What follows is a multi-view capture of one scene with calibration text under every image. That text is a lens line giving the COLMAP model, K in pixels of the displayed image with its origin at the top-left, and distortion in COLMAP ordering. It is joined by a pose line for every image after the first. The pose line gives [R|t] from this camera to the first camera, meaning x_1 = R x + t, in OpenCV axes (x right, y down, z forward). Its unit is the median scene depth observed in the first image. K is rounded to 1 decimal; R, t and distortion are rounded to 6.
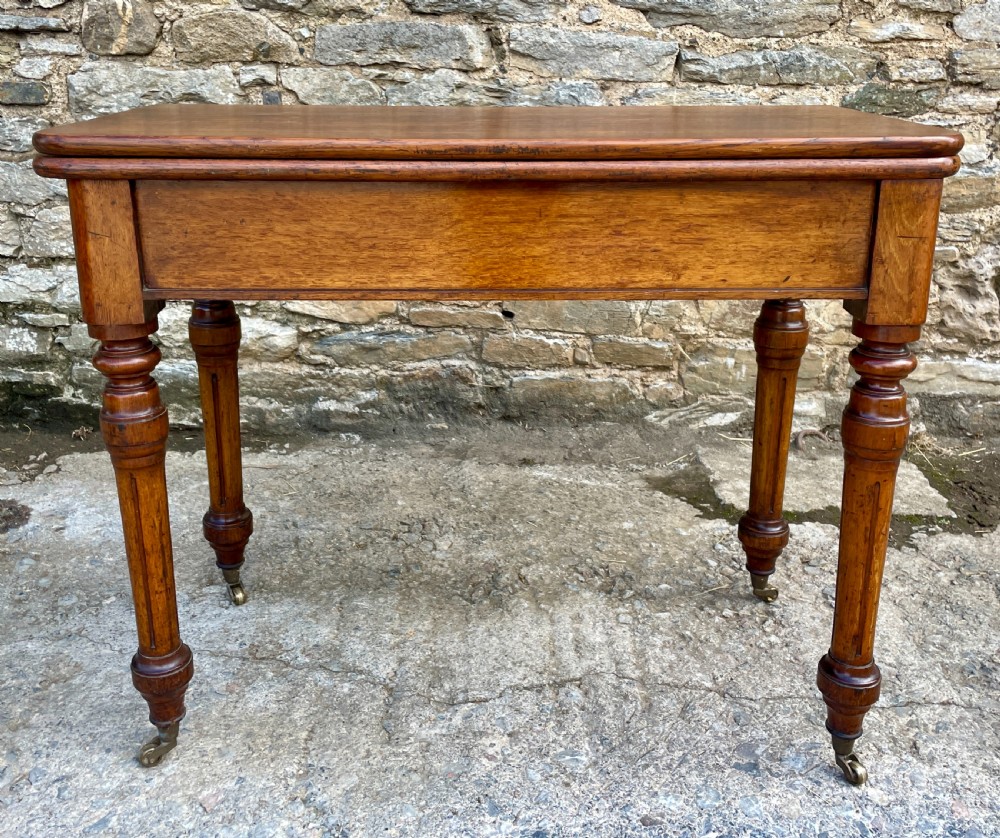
lens RADIAL K [[1026.3, 0, 474.7], [0, 1026.3, 340.5], [0, 0, 1]] dist [0.077781, -0.091201]
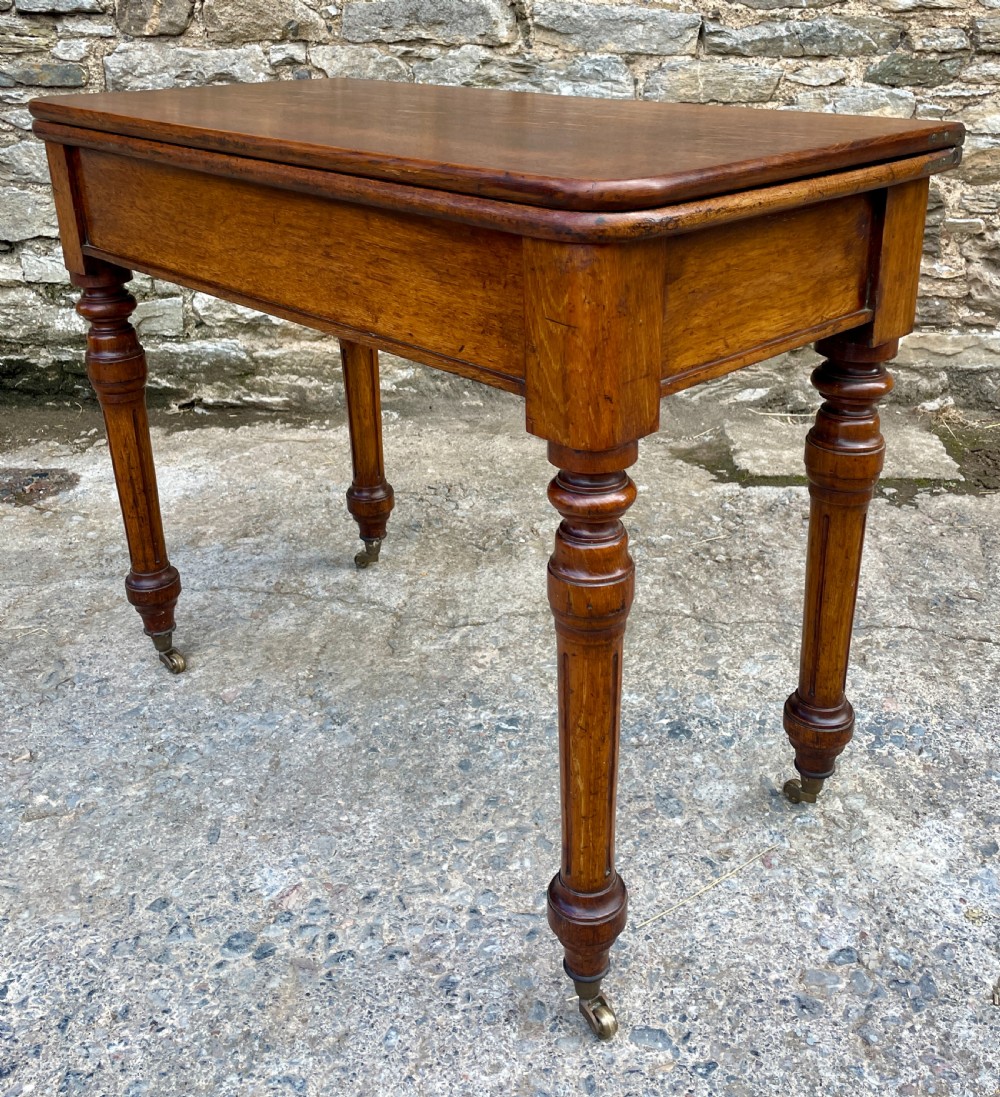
lens RADIAL K [[1120.4, 0, 545.3], [0, 1120.4, 430.6], [0, 0, 1]] dist [0.088240, -0.131026]
pose [[0.999398, -0.003191, -0.034542, 0.087527], [0.005322, 0.998076, 0.061775, 0.049390], [0.034278, -0.061922, 0.997492, -0.134779]]
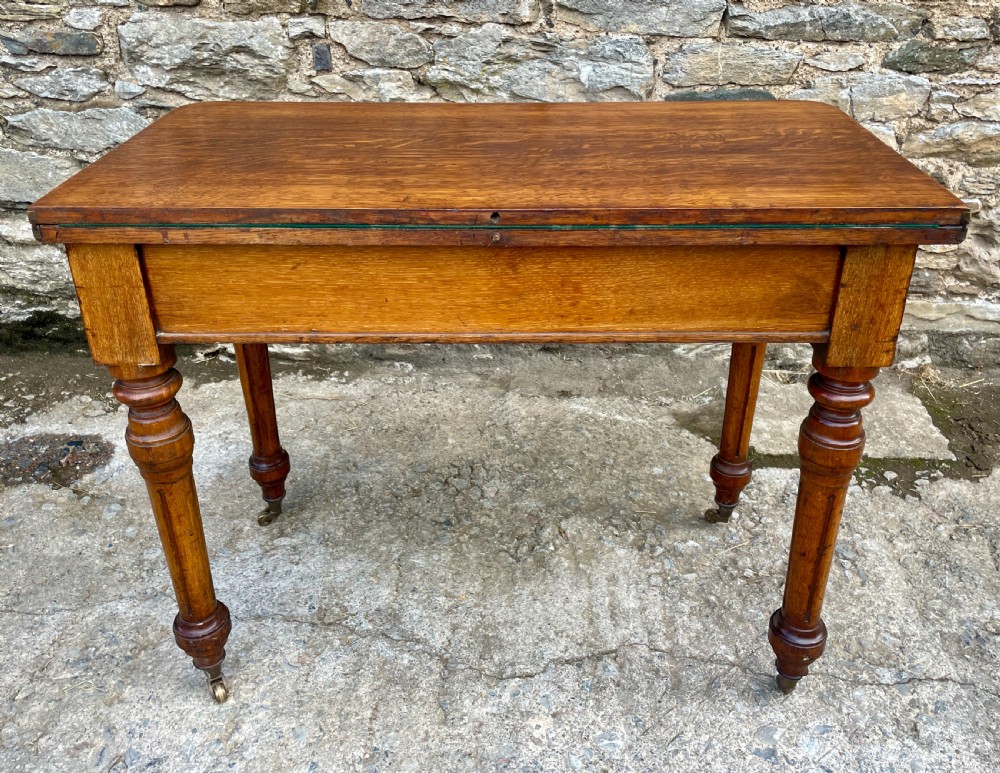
lens RADIAL K [[888.1, 0, 507.5], [0, 888.1, 332.4], [0, 0, 1]] dist [0.076675, -0.101069]
pose [[0.999981, 0.006149, 0.000022, -0.012688], [-0.006035, 0.980689, 0.195480, -0.148480], [0.001180, -0.195476, 0.980708, 0.093191]]
